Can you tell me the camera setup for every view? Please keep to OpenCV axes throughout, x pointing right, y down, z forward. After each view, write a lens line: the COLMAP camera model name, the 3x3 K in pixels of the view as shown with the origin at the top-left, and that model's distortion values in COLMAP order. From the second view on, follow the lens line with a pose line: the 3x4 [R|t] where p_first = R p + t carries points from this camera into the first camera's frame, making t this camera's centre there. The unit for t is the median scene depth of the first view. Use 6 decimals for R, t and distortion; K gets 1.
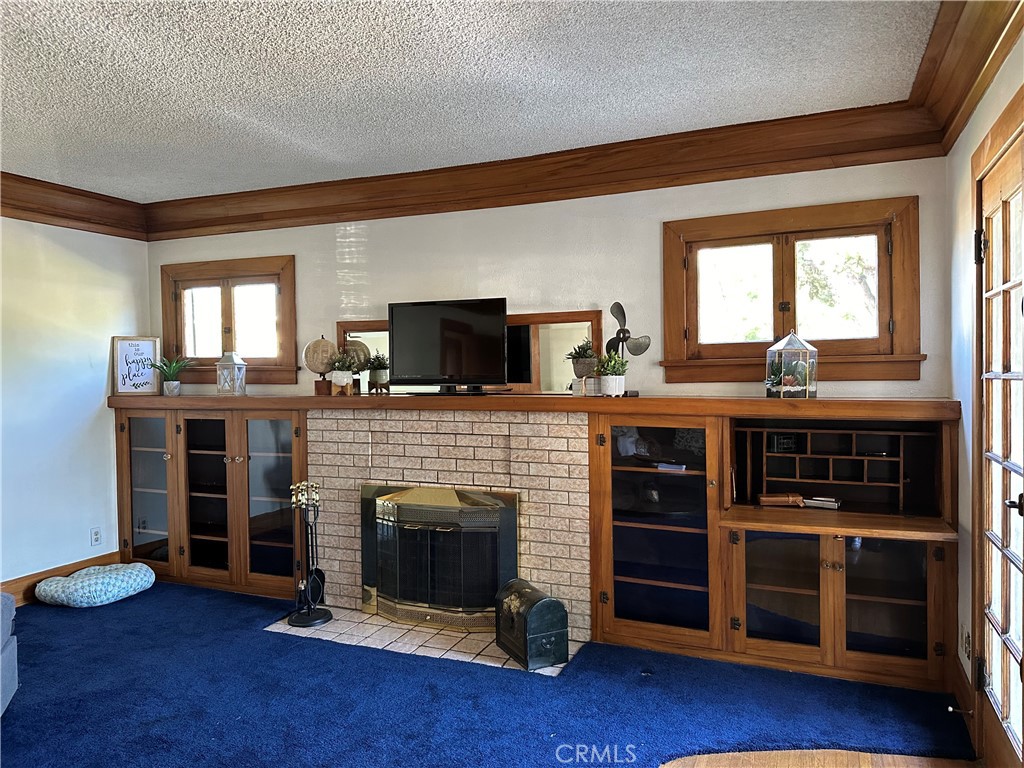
lens RADIAL K [[737.9, 0, 510.4], [0, 737.9, 379.7], [0, 0, 1]] dist [0.104440, -0.015319]
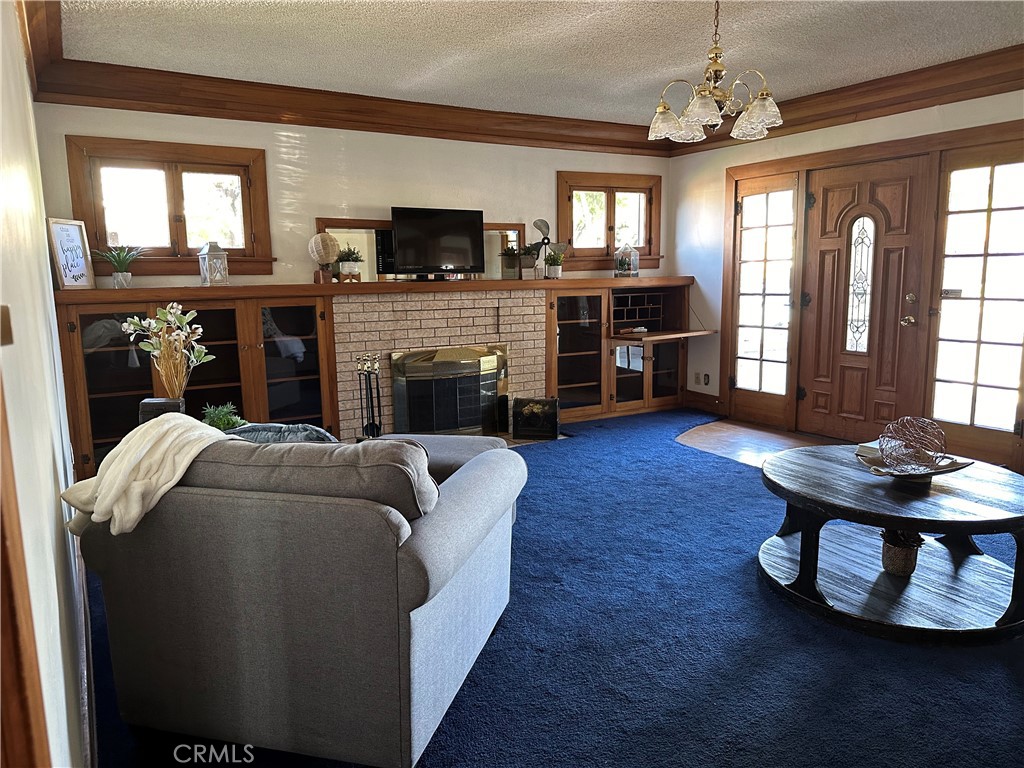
lens RADIAL K [[737.9, 0, 512.5], [0, 737.9, 383.0], [0, 0, 1]] dist [0.104440, -0.015319]
pose [[0.595260, -0.118121, 0.794804, -1.169084], [0.022233, 0.991179, 0.130654, 0.032998], [-0.803225, -0.060102, 0.592635, 0.085433]]
